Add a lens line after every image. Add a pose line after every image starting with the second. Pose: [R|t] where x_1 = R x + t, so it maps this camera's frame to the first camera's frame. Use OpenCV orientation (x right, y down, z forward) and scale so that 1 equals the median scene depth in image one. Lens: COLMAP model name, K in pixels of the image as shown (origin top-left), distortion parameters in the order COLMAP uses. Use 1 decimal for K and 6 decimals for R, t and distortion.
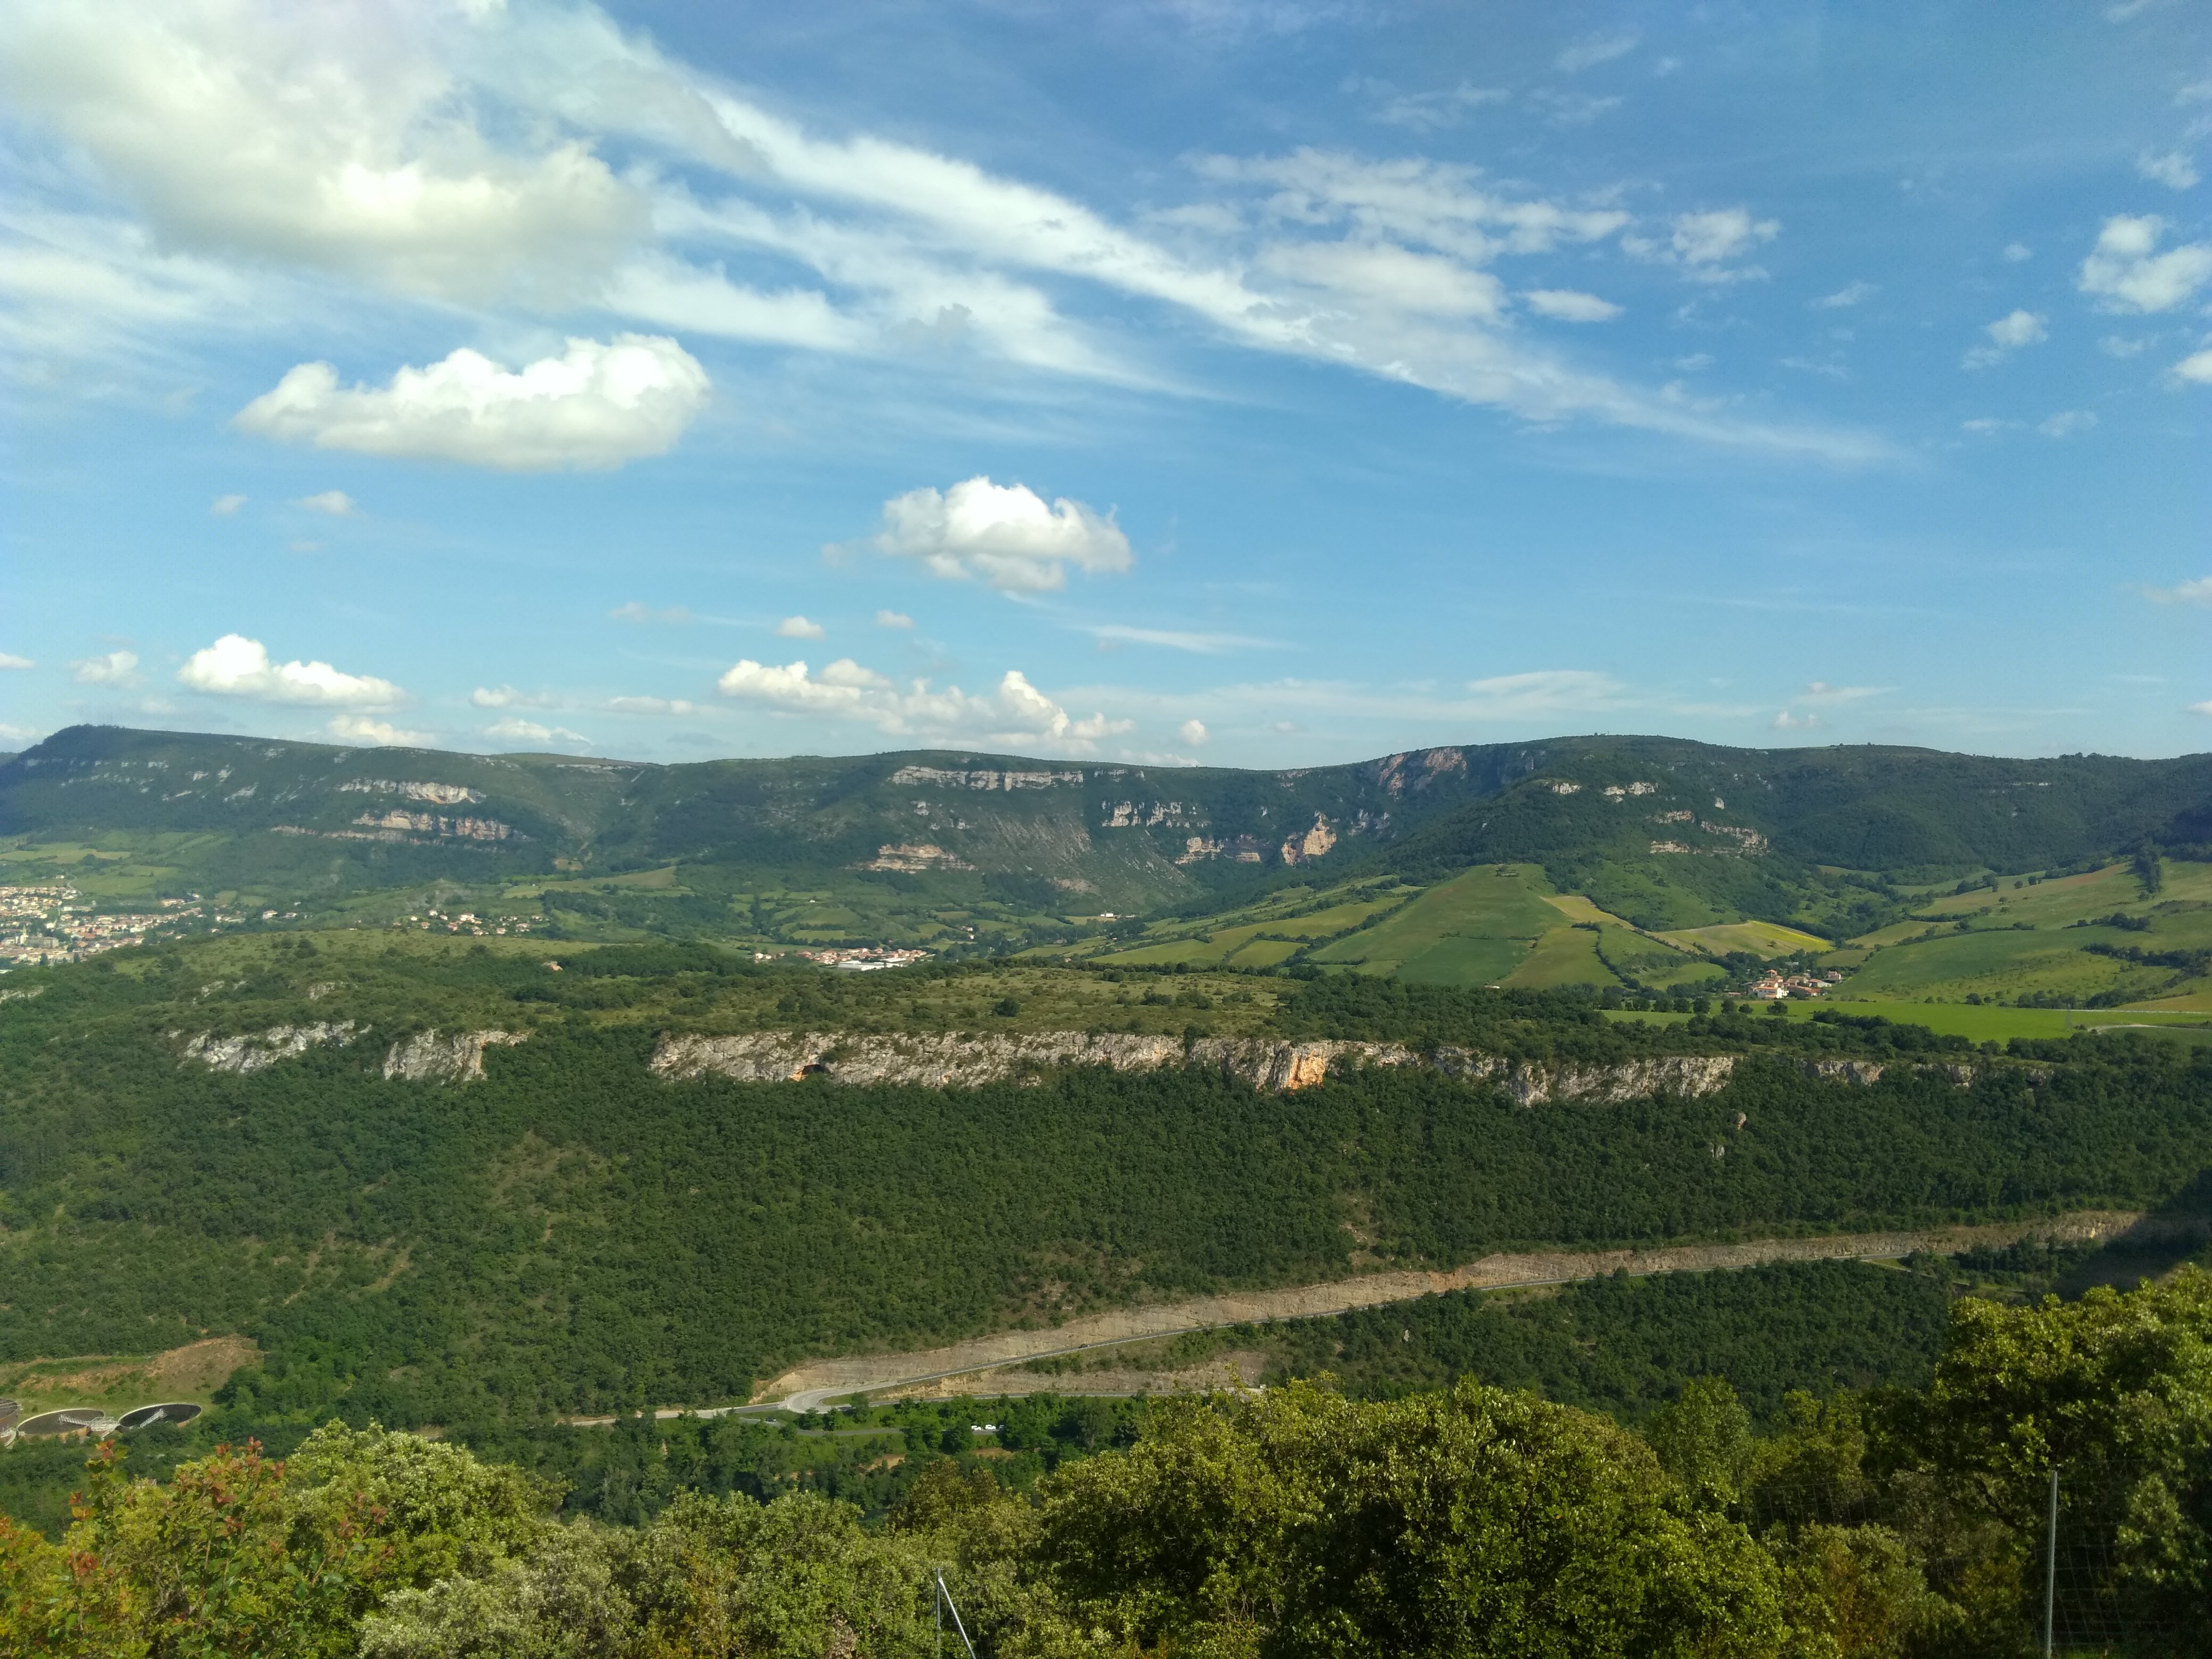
lens RADIAL K [[1718.5, 0, 1115.3], [0, 1718.5, 838.3], [0, 0, 1]] dist [0.073309, -0.082244]
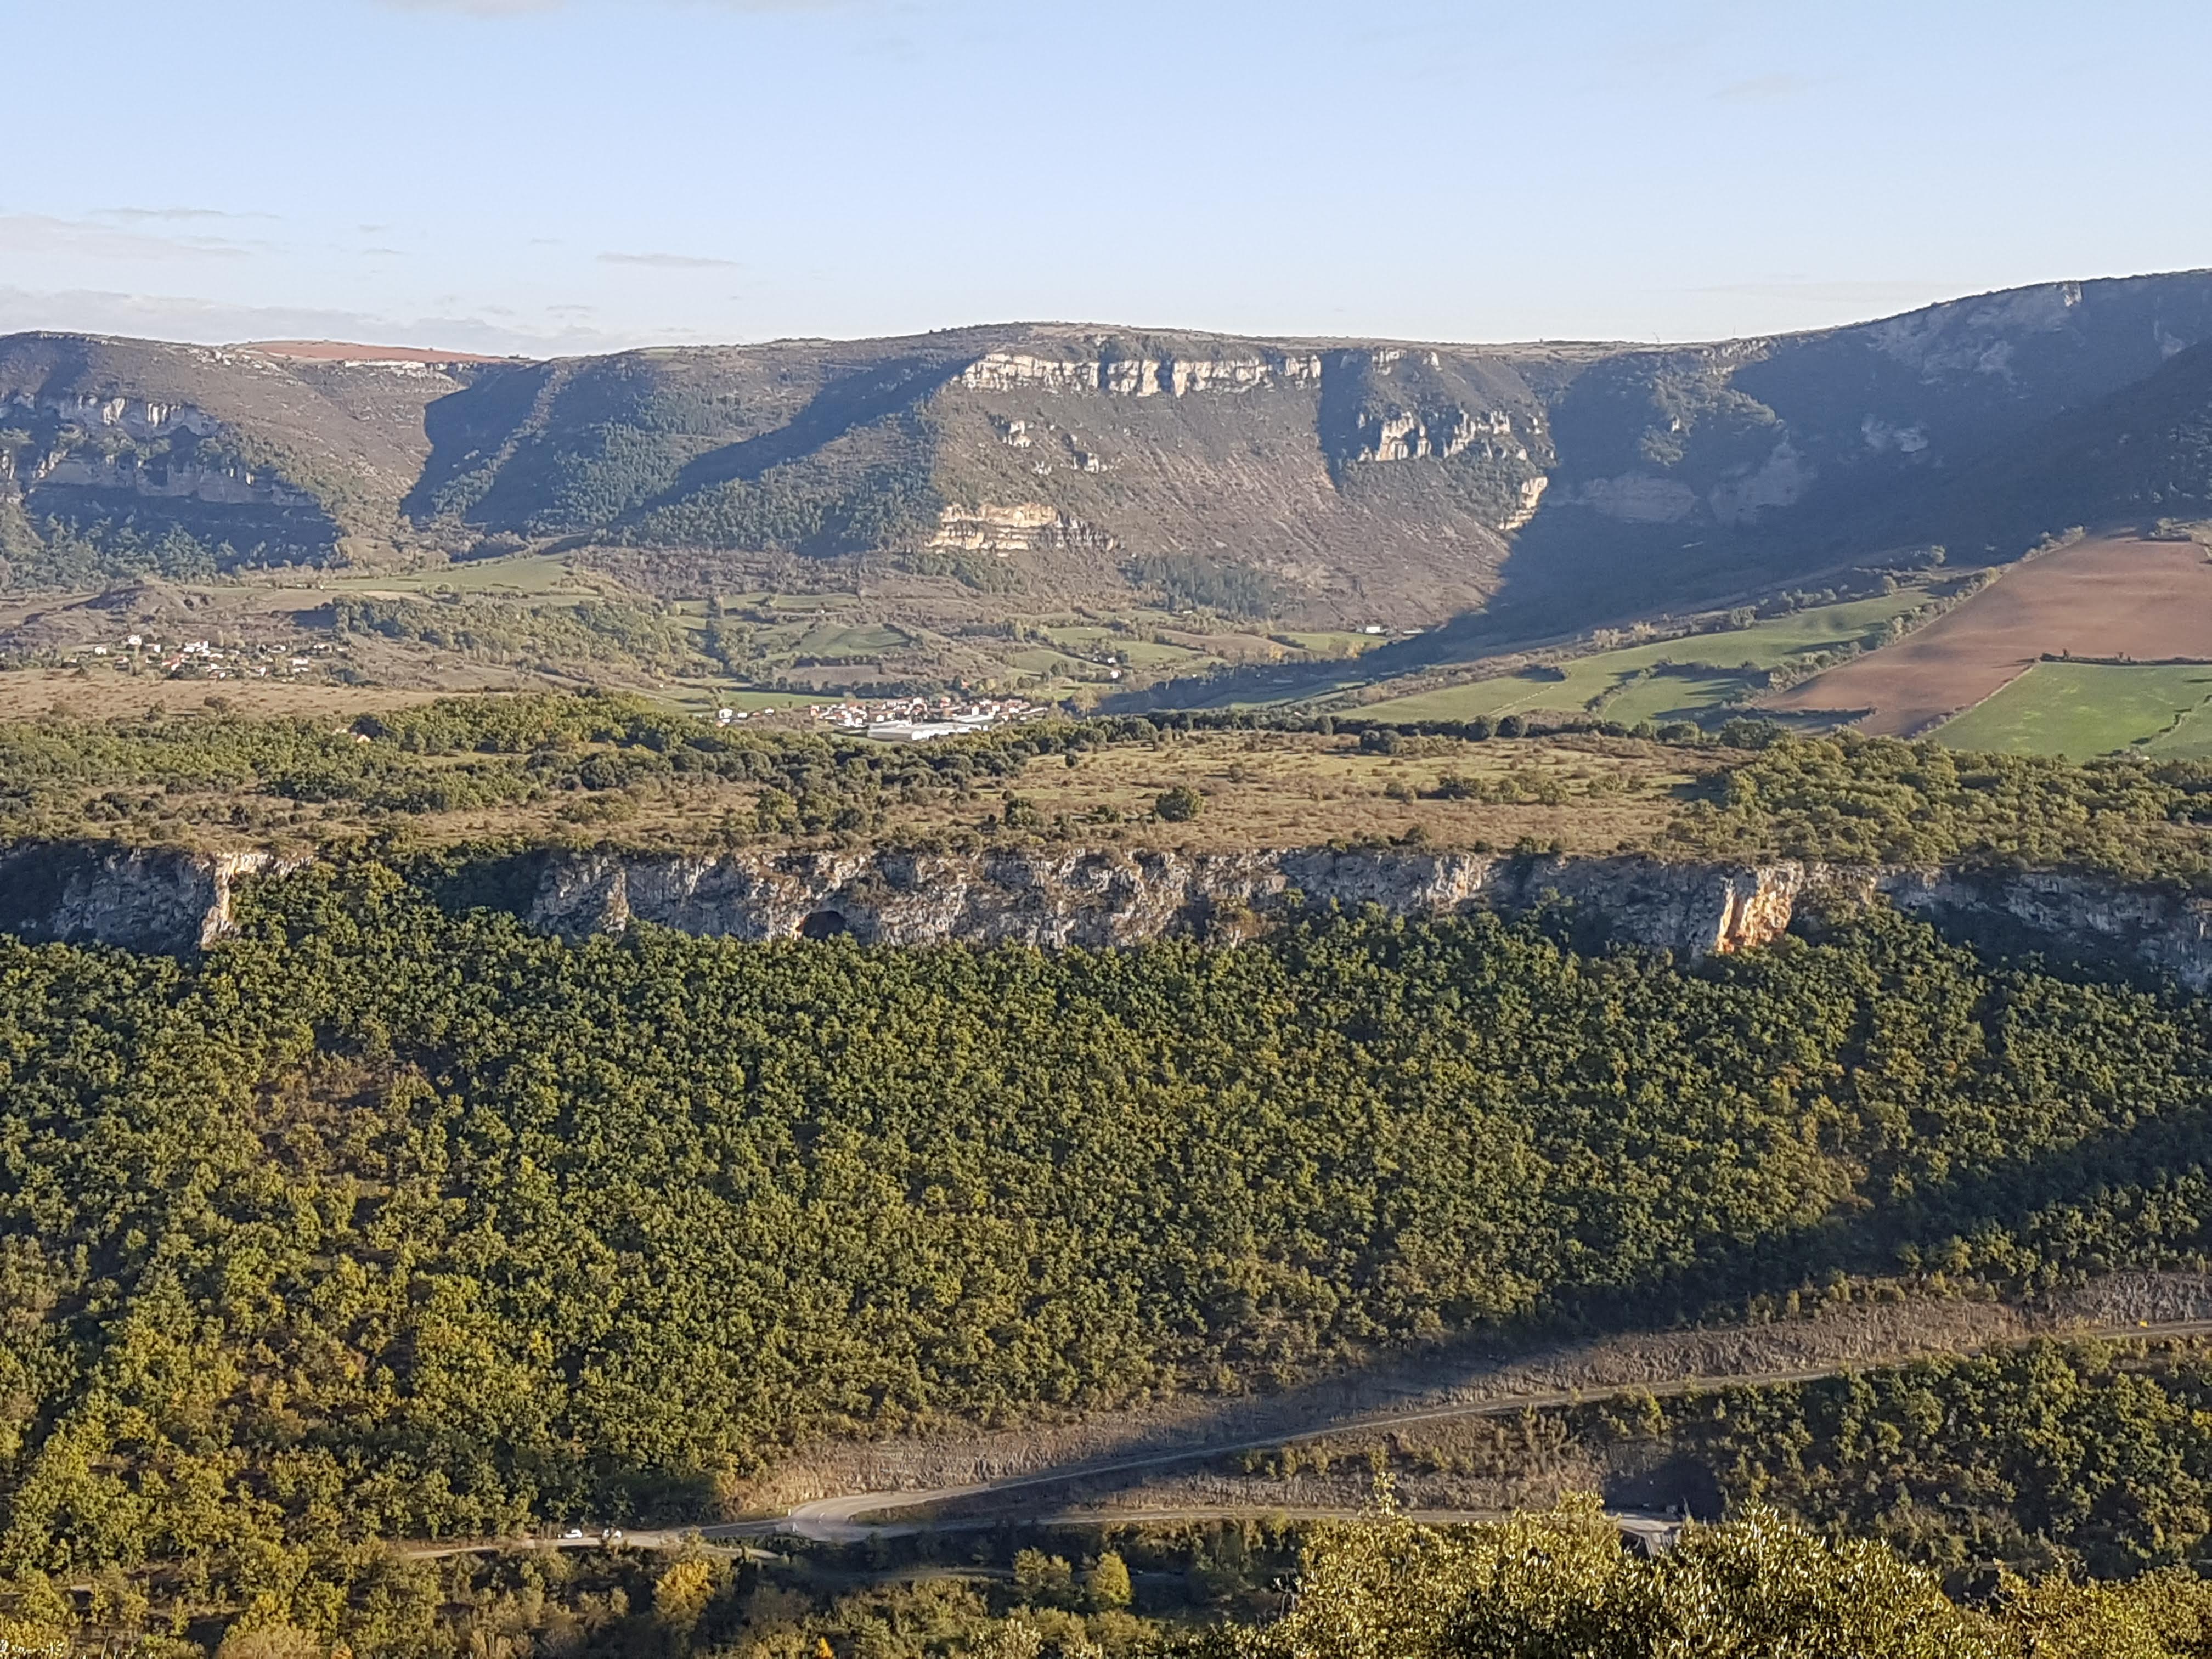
lens RADIAL K [[1718.5, 0, 1142.1], [0, 1718.5, 863.7], [0, 0, 1]] dist [0.073309, -0.082244]
pose [[0.990921, -0.000860, -0.134441, -0.002194], [0.020665, 0.989071, 0.145985, 0.038214], [0.132846, -0.147438, 0.980109, 0.473788]]
